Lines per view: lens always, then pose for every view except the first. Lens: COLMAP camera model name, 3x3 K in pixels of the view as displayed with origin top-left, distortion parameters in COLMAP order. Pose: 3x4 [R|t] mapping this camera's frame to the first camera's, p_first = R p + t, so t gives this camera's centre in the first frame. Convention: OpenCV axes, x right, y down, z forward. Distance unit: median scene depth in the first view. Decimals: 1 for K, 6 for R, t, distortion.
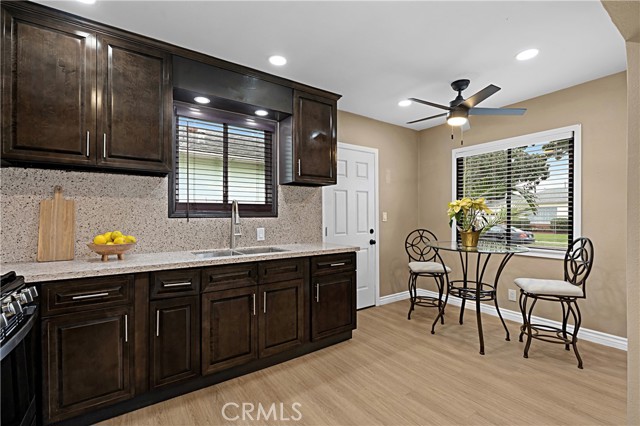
lens RADIAL K [[295.3, 0, 316.7], [0, 295.3, 216.4], [0, 0, 1]] dist [-0.002194, -0.000219]
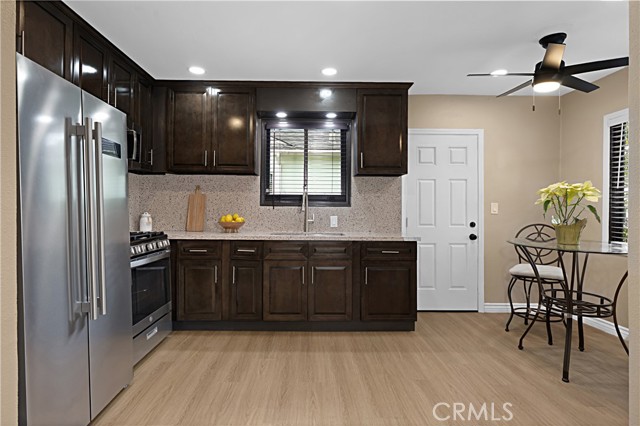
lens RADIAL K [[326.7, 0, 303.2], [0, 326.7, 211.6], [0, 0, 1]] dist [-0.001063, -0.000556]
pose [[0.820329, 0.009117, -0.571819, 0.448199], [-0.011551, 0.999933, -0.000628, 0.025140], [0.571775, 0.007120, 0.820380, -0.100303]]
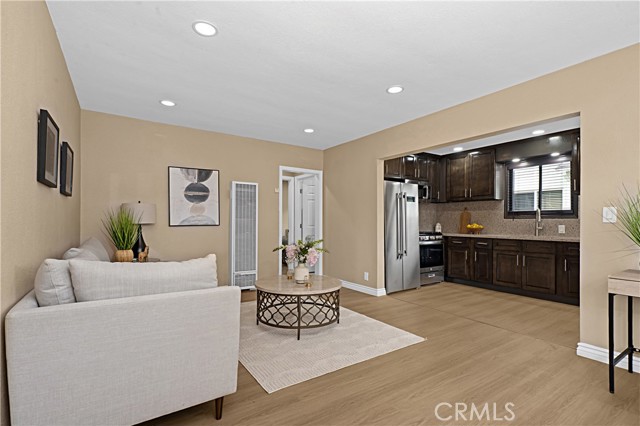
lens RADIAL K [[302.5, 0, 308.6], [0, 302.5, 220.3], [0, 0, 1]] dist [-0.000156, -0.000043]
pose [[-0.048834, -0.003603, -0.998800, 1.542801], [-0.009412, 0.999951, -0.003147, 0.031755], [0.998763, 0.009247, -0.048865, -0.277331]]
